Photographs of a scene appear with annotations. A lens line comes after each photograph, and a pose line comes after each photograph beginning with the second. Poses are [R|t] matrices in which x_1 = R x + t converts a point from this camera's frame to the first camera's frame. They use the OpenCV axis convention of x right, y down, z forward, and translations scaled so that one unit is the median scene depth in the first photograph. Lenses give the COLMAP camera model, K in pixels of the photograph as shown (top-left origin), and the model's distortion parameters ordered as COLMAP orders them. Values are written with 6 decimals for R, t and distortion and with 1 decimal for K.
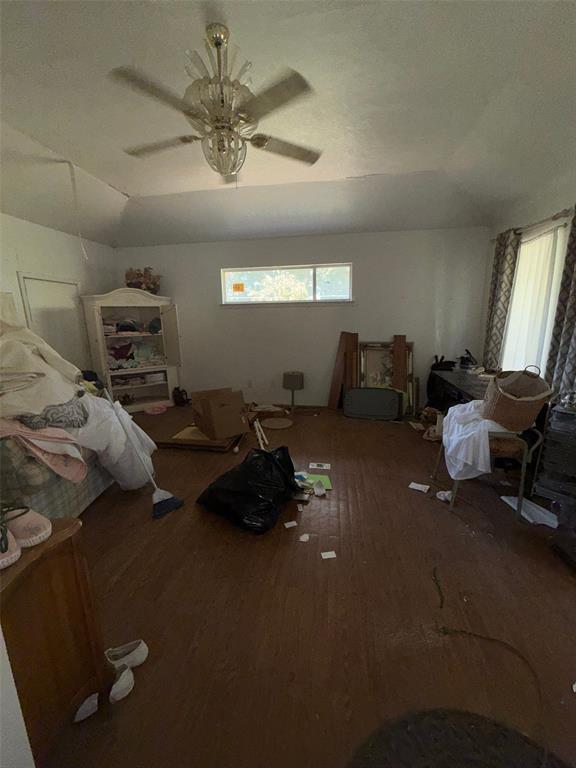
lens RADIAL K [[307.3, 0, 287.6], [0, 307.3, 383.9], [0, 0, 1]] dist [-0.000395, 0.000388]
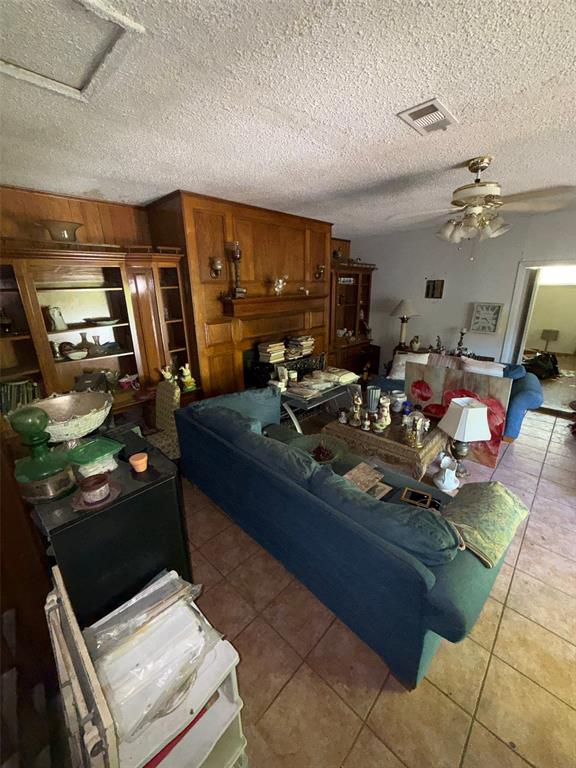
lens RADIAL K [[307.3, 0, 286.8], [0, 307.3, 383.1], [0, 0, 1]] dist [-0.000395, 0.000388]
pose [[0.824493, 0.176486, -0.537646, -0.277966], [-0.111476, 0.982159, 0.151450, 0.198635], [0.554782, -0.064935, 0.829458, -1.492156]]
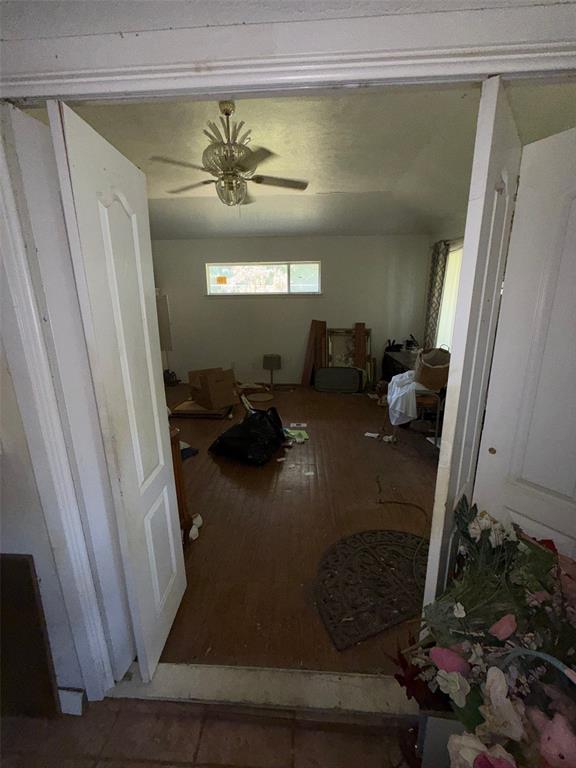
lens RADIAL K [[307.3, 0, 287.1], [0, 307.3, 385.6], [0, 0, 1]] dist [-0.000395, 0.000388]
pose [[0.994754, -0.019527, 0.100418, -0.057697], [0.014846, 0.998777, 0.047154, 0.032458], [-0.101216, -0.045415, 0.993827, -0.225717]]
